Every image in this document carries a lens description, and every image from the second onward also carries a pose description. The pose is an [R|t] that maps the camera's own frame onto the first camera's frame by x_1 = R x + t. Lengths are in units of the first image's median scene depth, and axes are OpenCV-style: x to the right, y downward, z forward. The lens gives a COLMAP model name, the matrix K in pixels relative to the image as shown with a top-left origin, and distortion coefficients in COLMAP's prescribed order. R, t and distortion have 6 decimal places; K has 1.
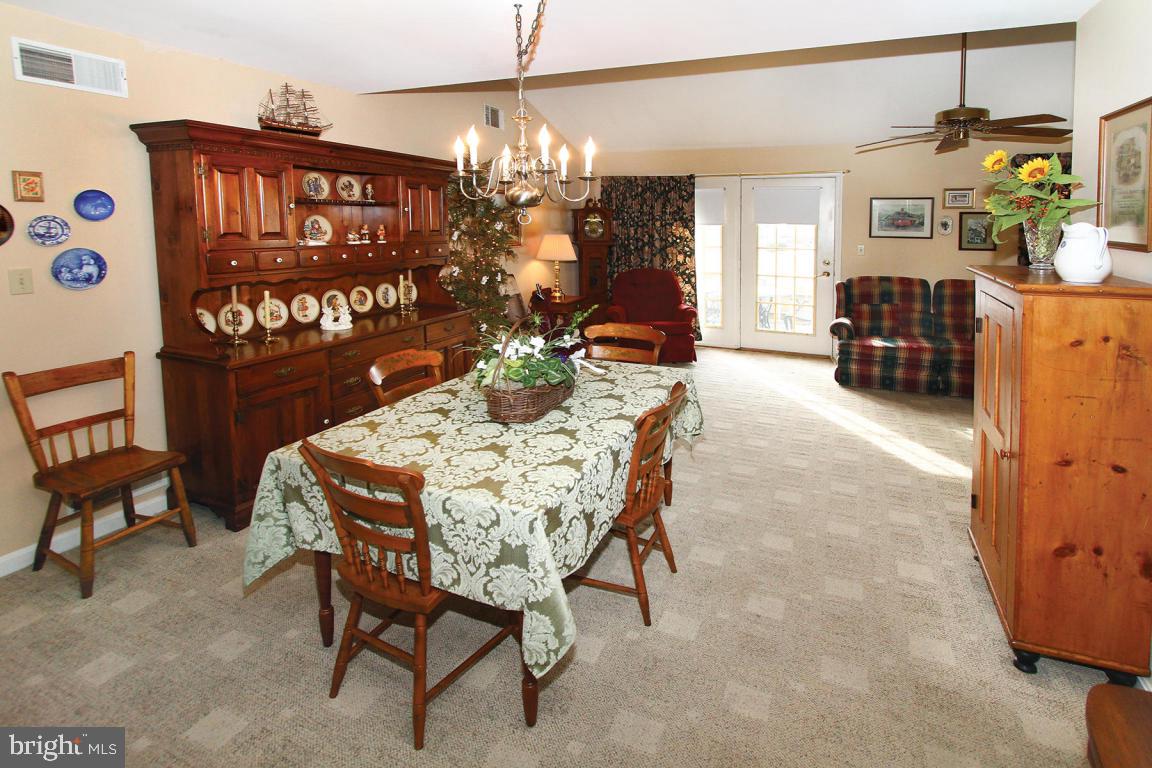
lens RADIAL K [[588.4, 0, 605.3], [0, 588.4, 356.7], [0, 0, 1]] dist [0.000321, -0.000131]
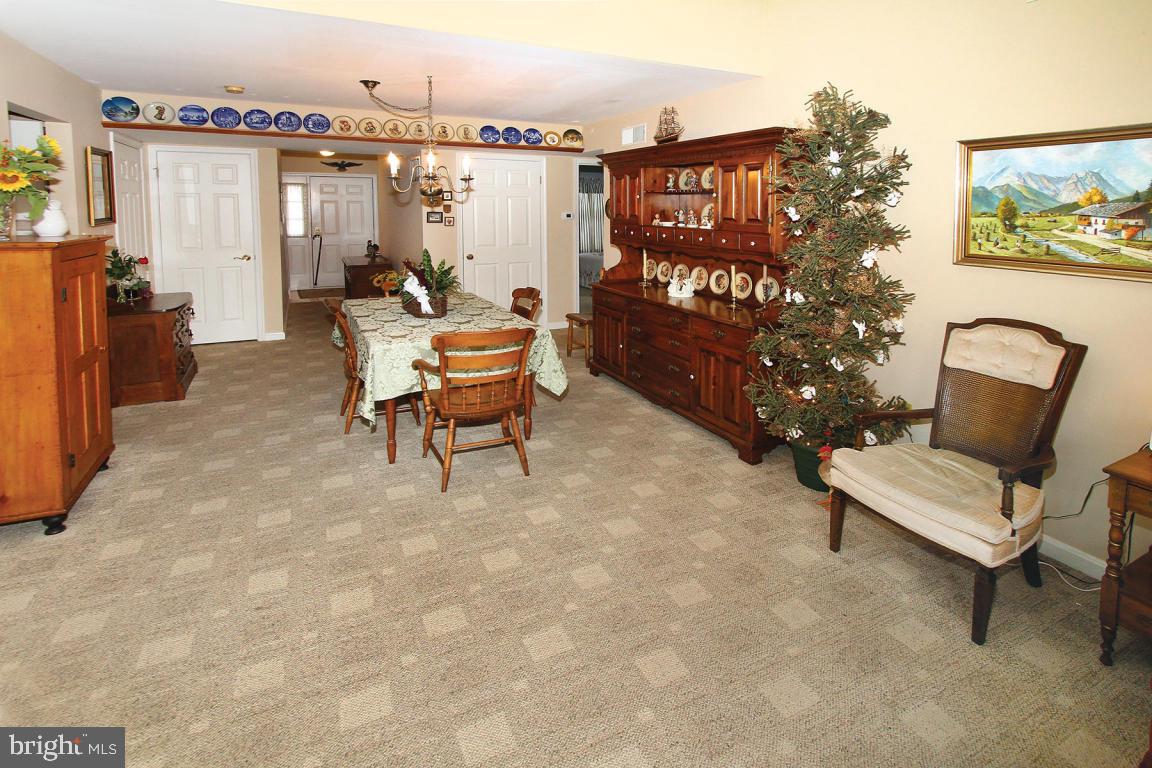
lens RADIAL K [[588.4, 0, 605.3], [0, 588.4, 356.7], [0, 0, 1]] dist [0.000321, -0.000131]
pose [[-0.632318, 0.185825, -0.752093, 0.616162], [-0.184489, 0.906758, 0.379148, -0.386500], [0.752421, 0.378495, -0.539077, 1.667624]]
